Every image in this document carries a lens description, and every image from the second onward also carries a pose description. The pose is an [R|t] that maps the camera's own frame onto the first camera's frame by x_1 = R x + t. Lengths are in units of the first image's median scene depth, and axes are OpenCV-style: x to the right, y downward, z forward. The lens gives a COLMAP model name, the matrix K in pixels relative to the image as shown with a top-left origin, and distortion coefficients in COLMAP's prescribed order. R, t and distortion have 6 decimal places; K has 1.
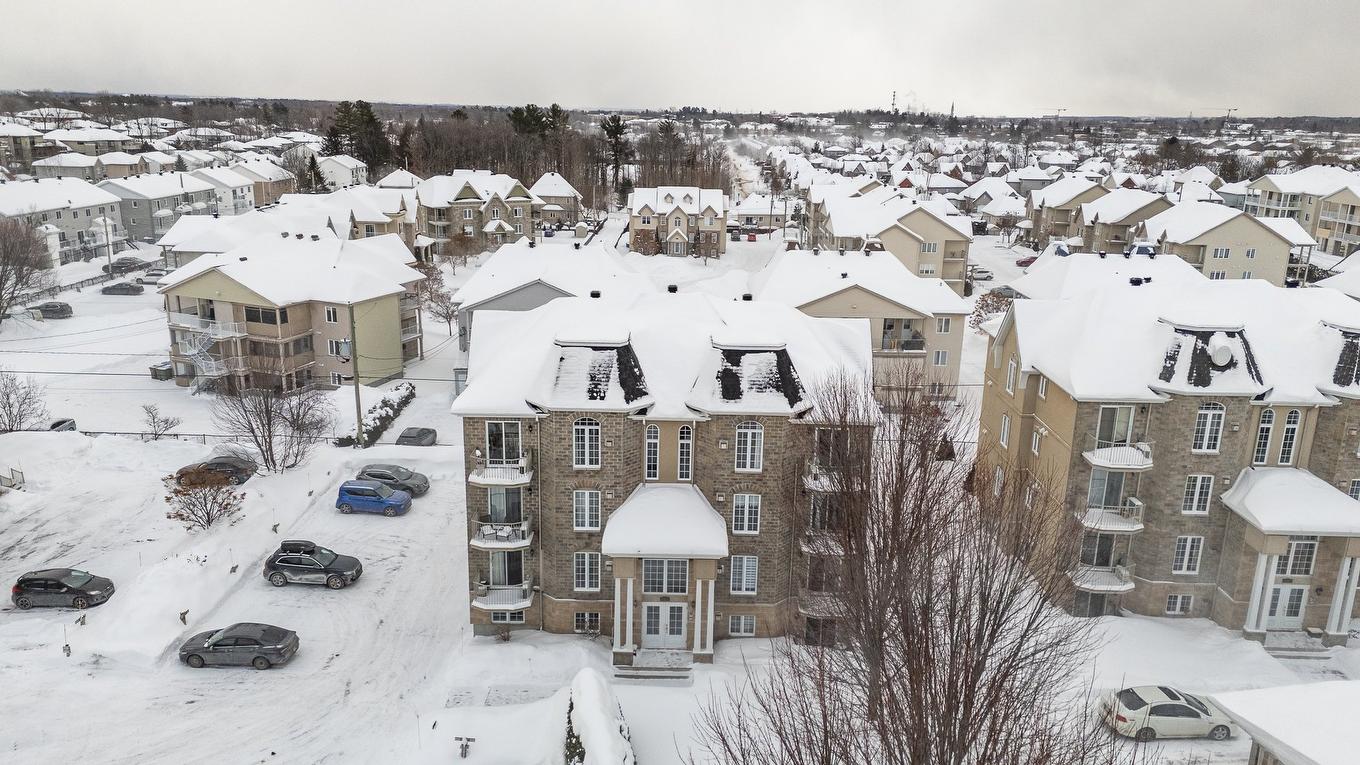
lens RADIAL K [[979.9, 0, 683.4], [0, 979.9, 378.8], [0, 0, 1]] dist [0.091456, -0.080930]
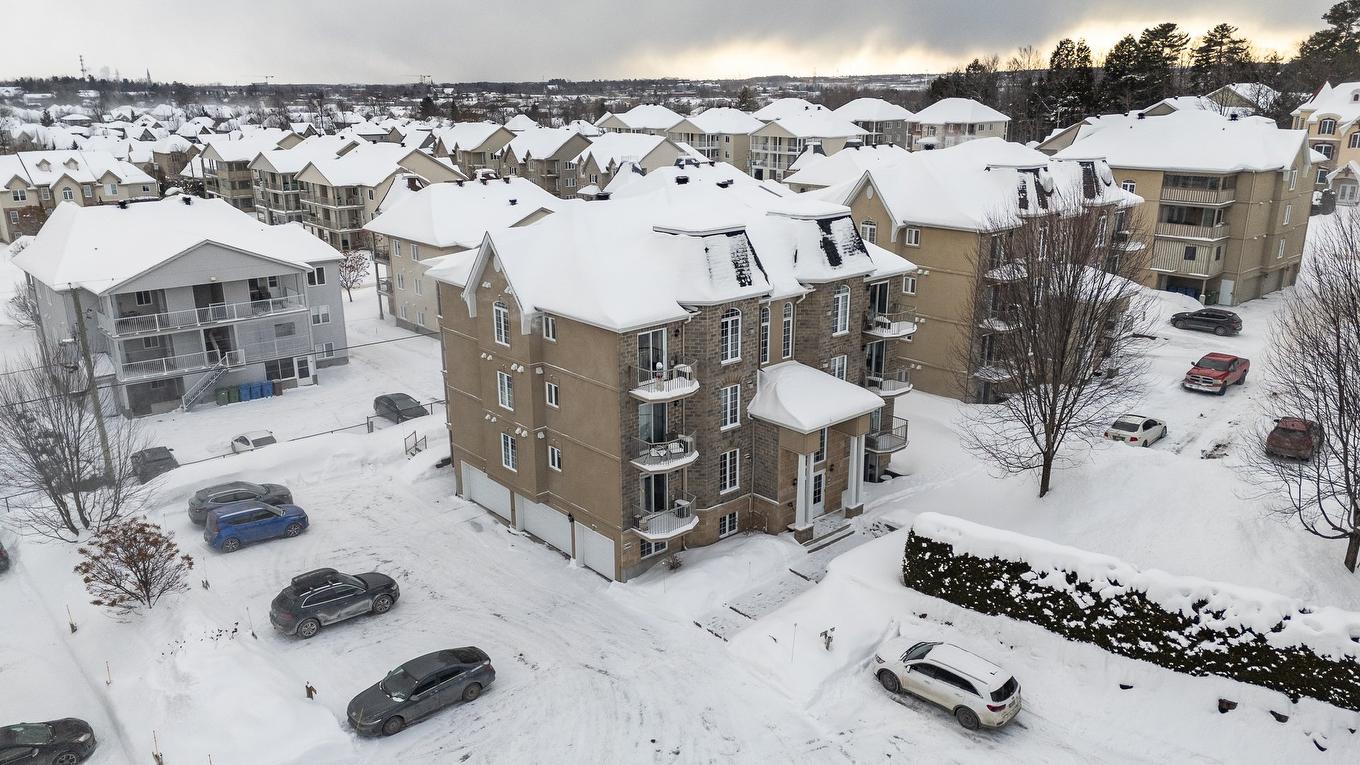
lens RADIAL K [[979.9, 0, 673.6], [0, 979.9, 382.6], [0, 0, 1]] dist [0.091456, -0.080930]
pose [[0.748074, -0.215229, 0.627744, -0.734998], [0.194203, 0.975534, 0.103043, 0.000921], [-0.634563, 0.044827, 0.771570, 0.292549]]
